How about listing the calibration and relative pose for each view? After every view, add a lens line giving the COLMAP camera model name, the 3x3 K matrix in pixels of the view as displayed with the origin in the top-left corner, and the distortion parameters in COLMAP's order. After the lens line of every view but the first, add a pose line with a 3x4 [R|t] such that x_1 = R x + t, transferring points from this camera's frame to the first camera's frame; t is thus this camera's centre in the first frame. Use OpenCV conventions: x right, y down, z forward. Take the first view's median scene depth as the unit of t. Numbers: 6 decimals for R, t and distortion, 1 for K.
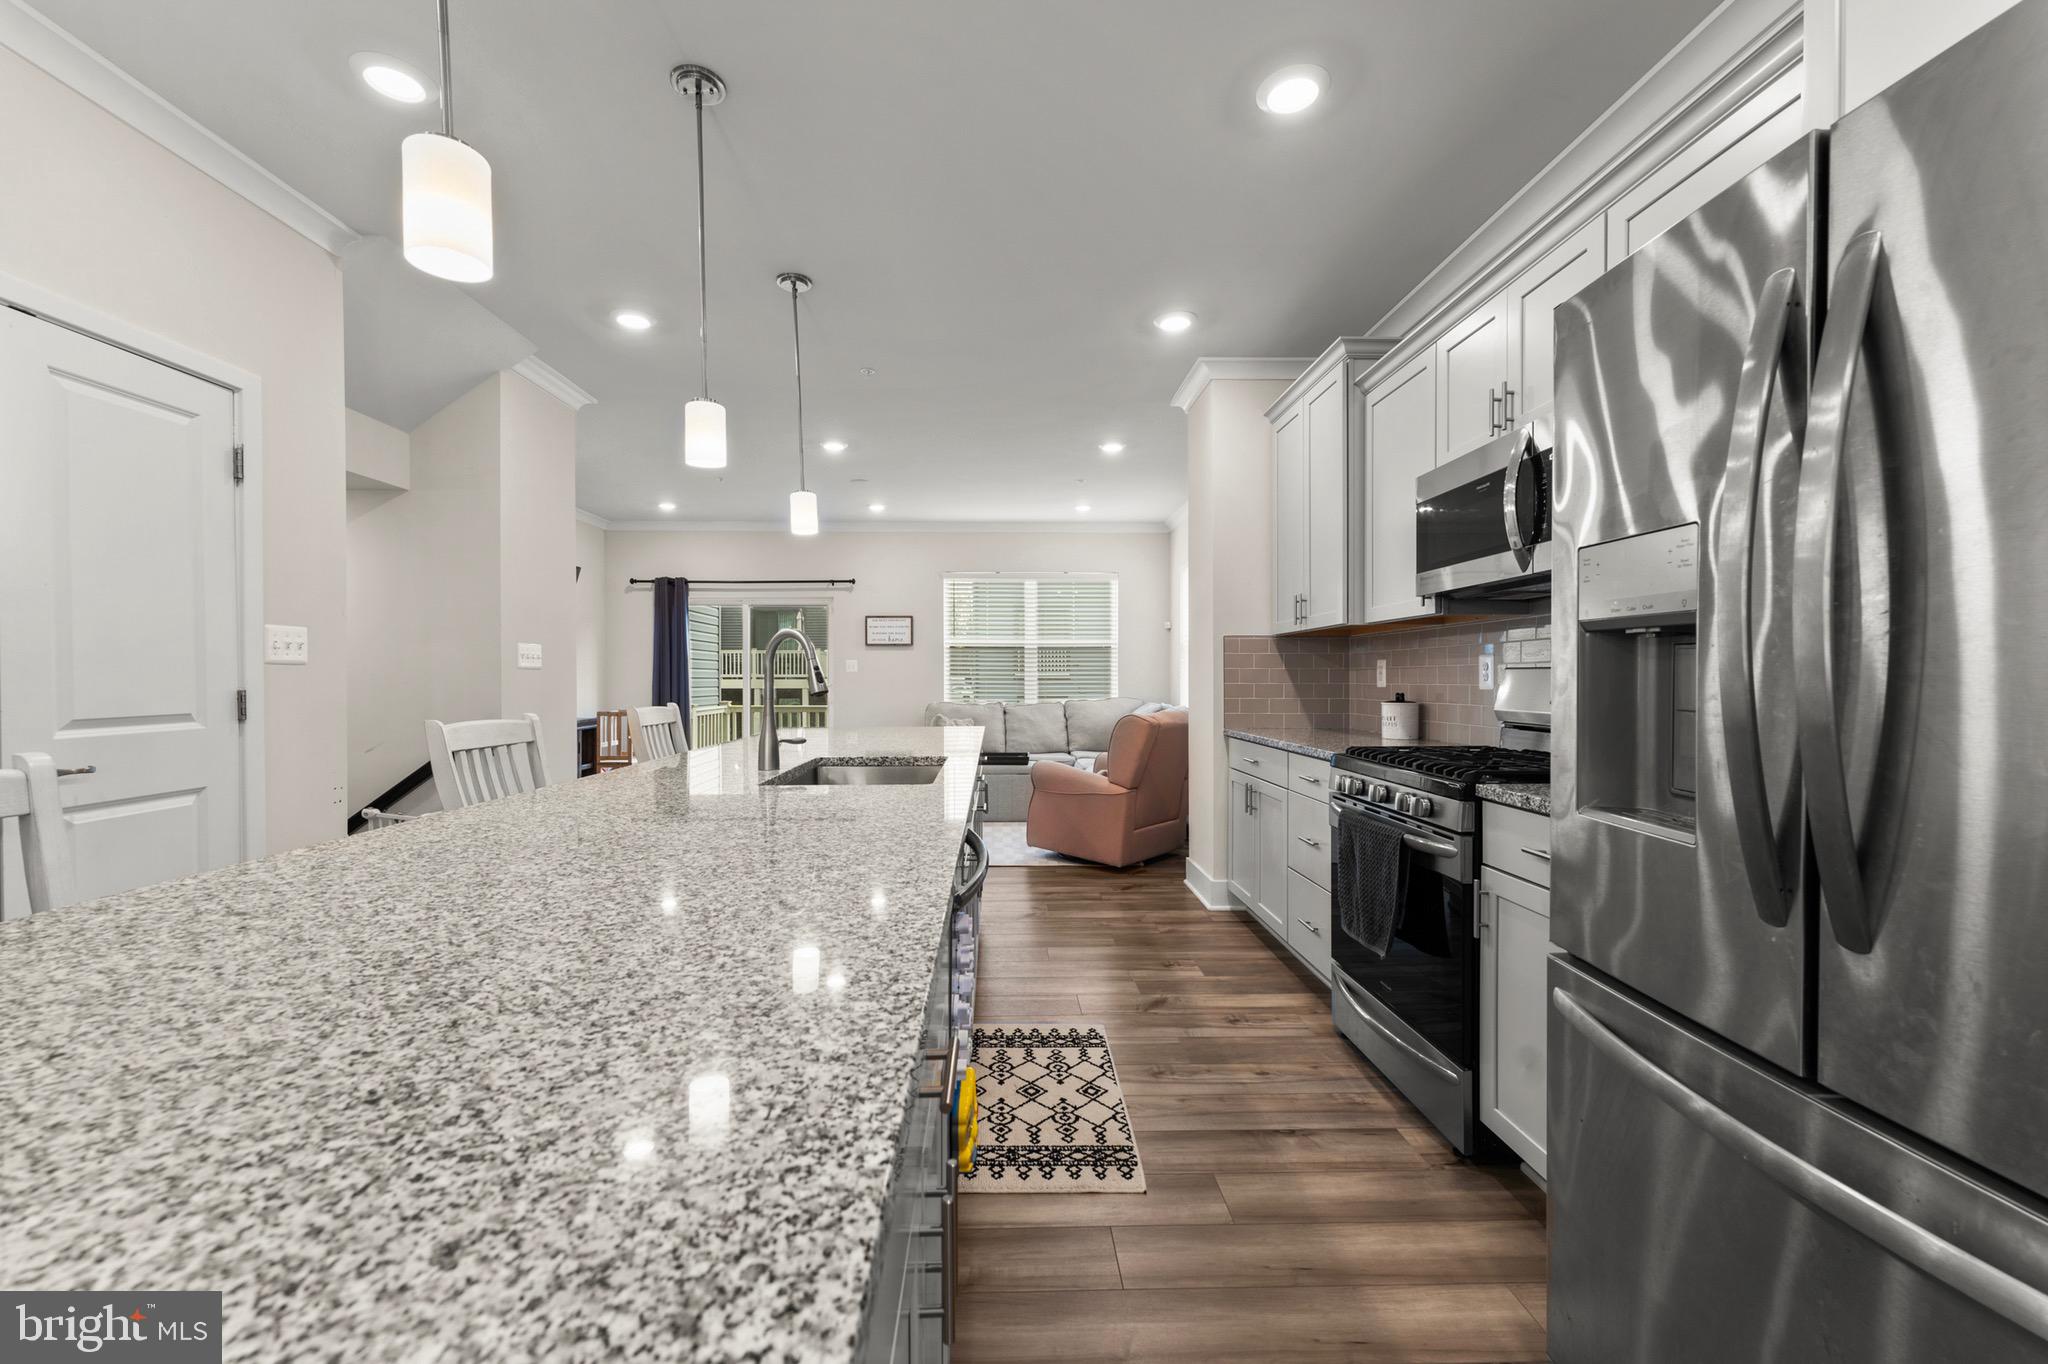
lens RADIAL K [[832.2, 0, 1005.8], [0, 832.2, 686.6], [0, 0, 1]] dist [-0.003697, 0.001189]
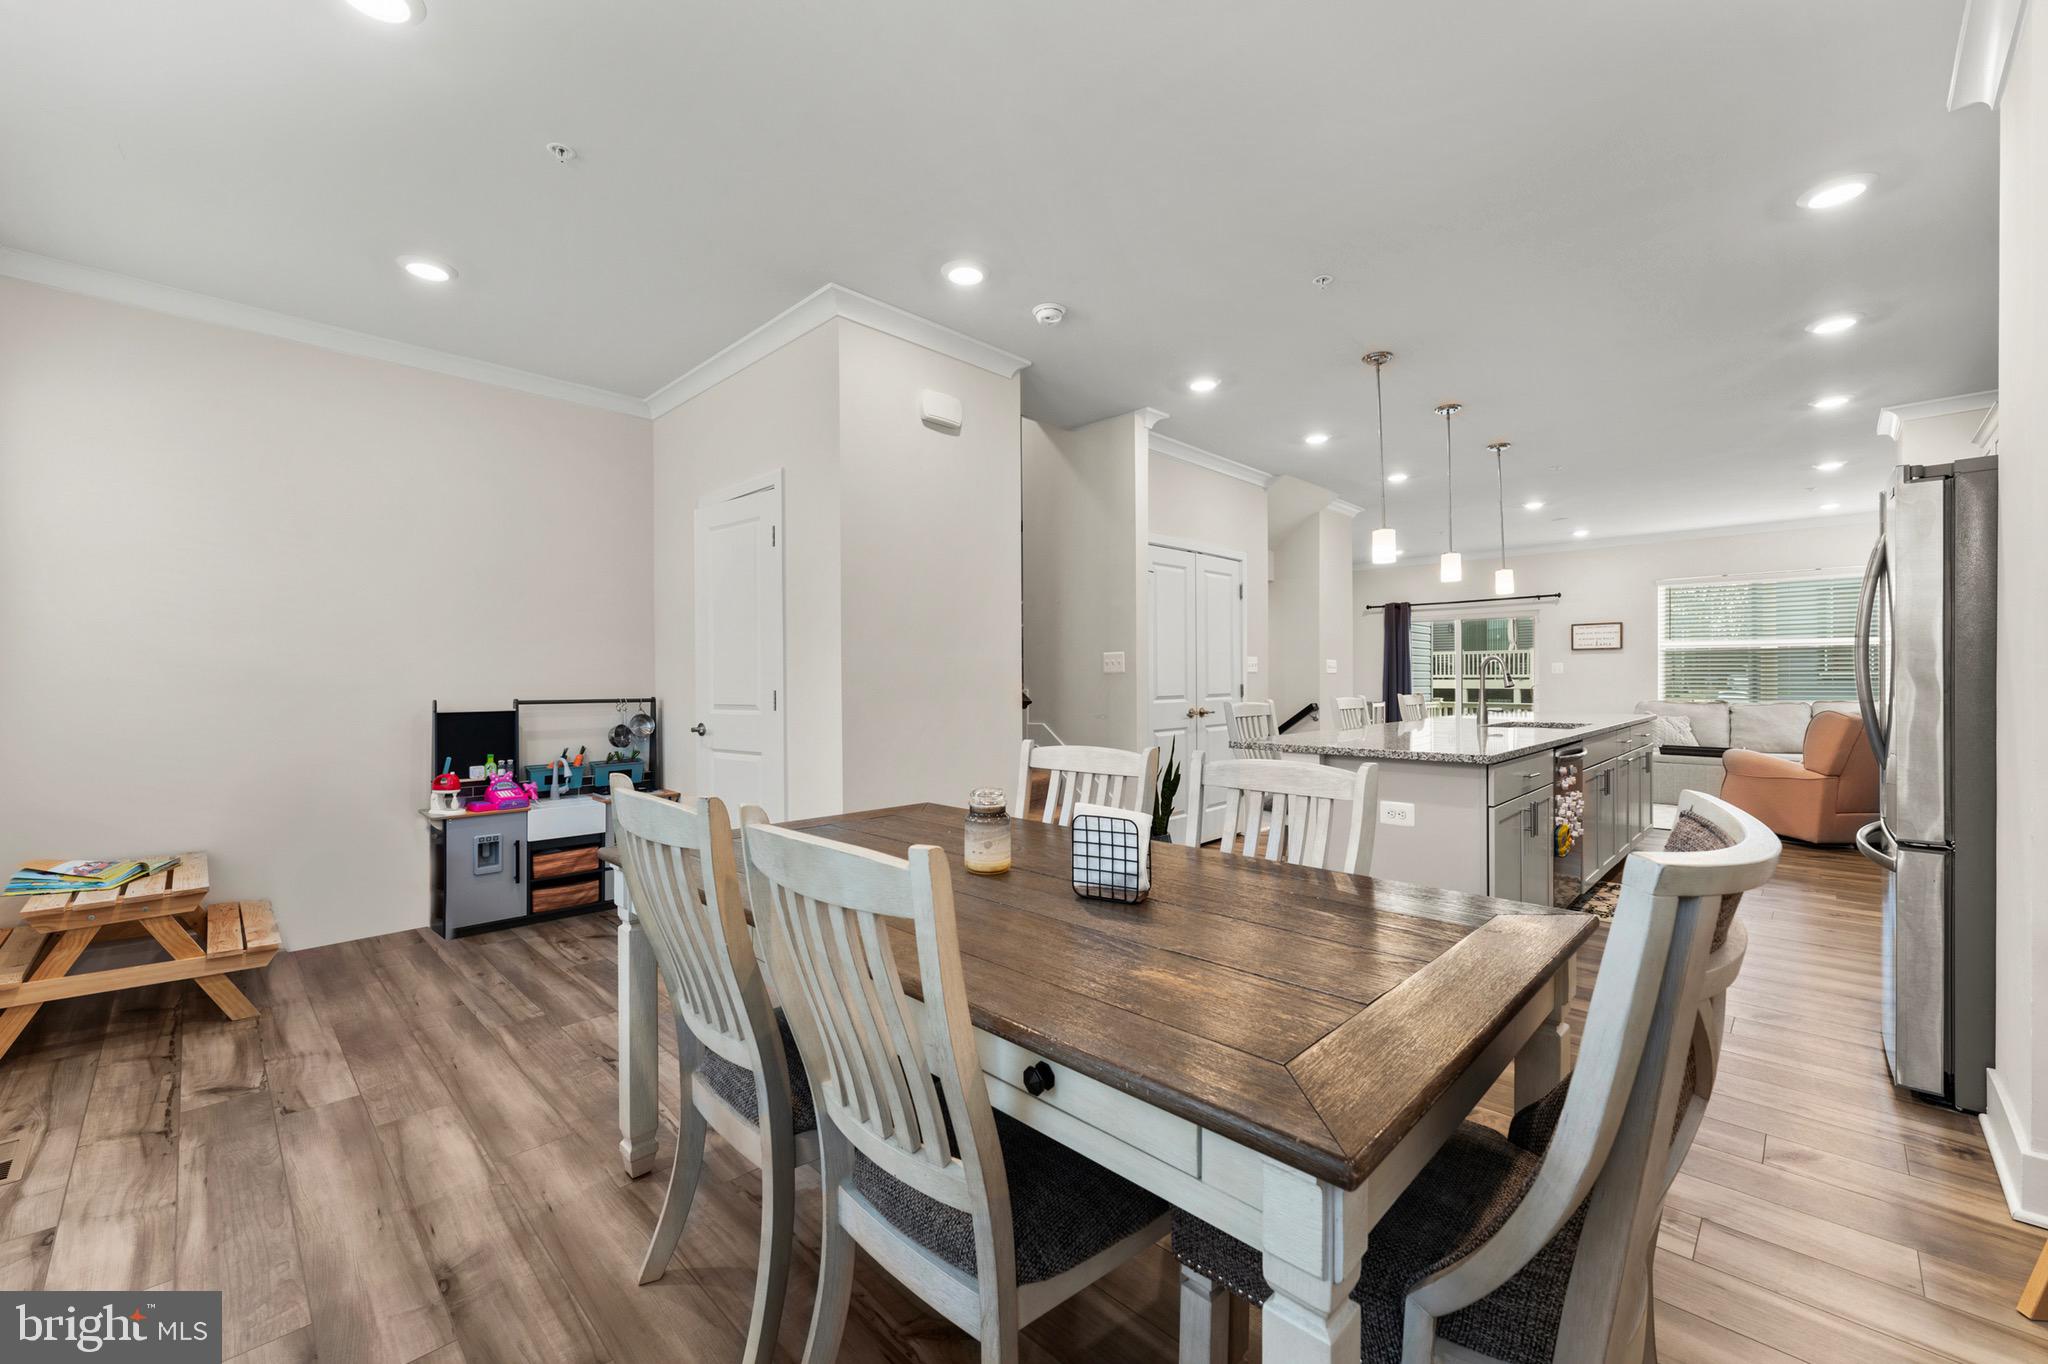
lens RADIAL K [[832.2, 0, 1041.0], [0, 832.2, 686.7], [0, 0, 1]] dist [-0.003697, 0.001189]
pose [[0.725571, 0.004518, -0.688132, 0.201191], [-0.004967, 0.999987, 0.001329, 0.008287], [0.688129, 0.002454, 0.725584, -0.761666]]
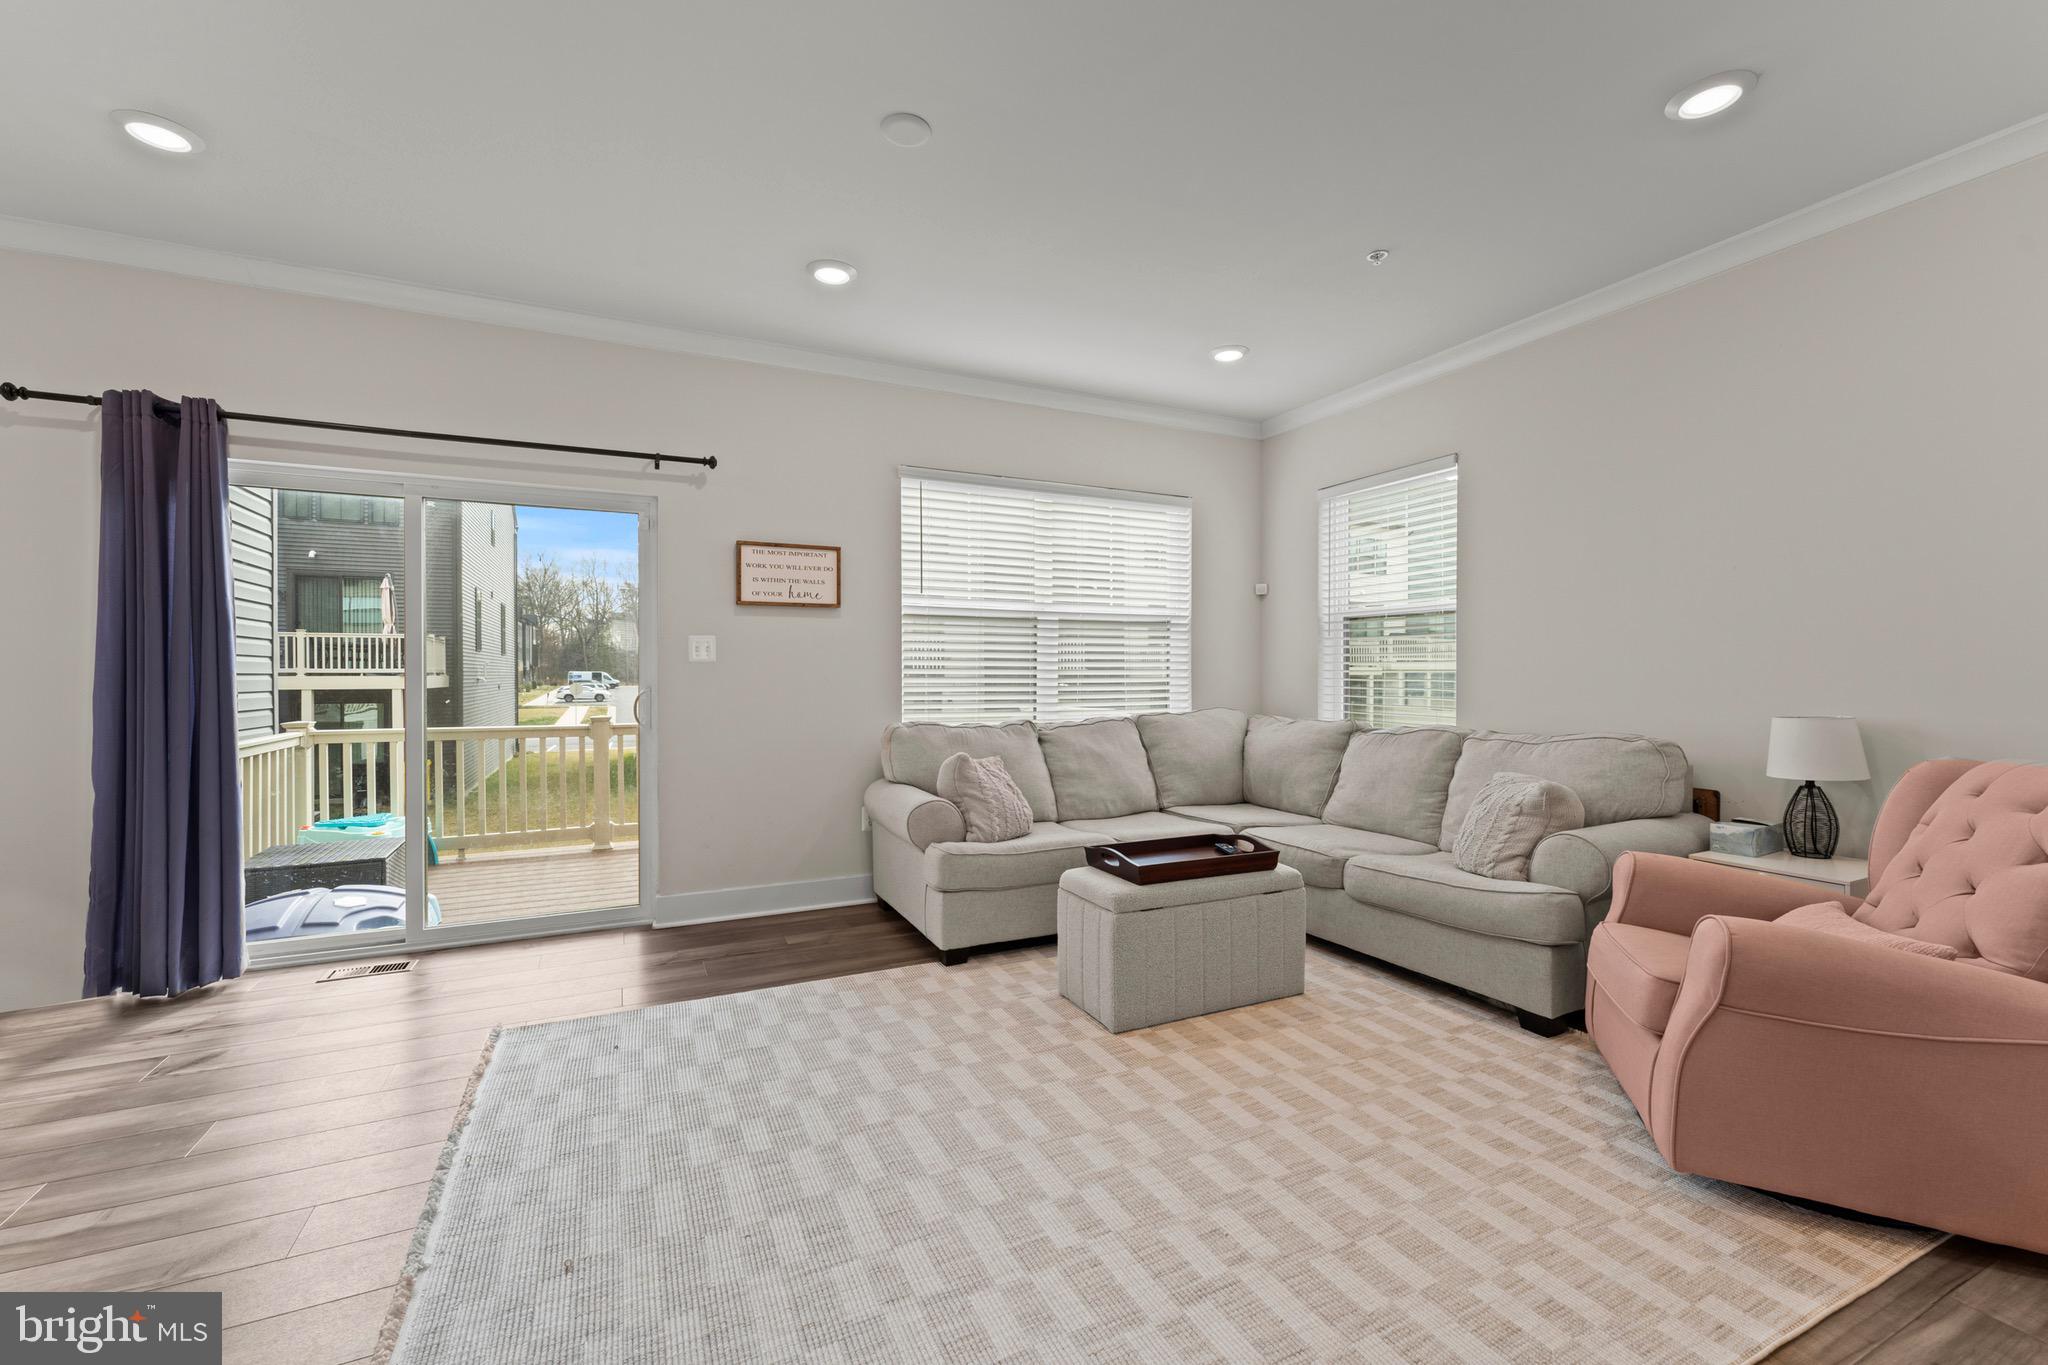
lens RADIAL K [[832.2, 0, 1005.8], [0, 832.2, 690.2], [0, 0, 1]] dist [-0.003697, 0.001189]
pose [[0.908758, -0.012242, 0.417144, -0.497892], [0.007701, 0.999891, 0.012567, -0.014987], [-0.417252, -0.008208, 0.908754, 1.140351]]
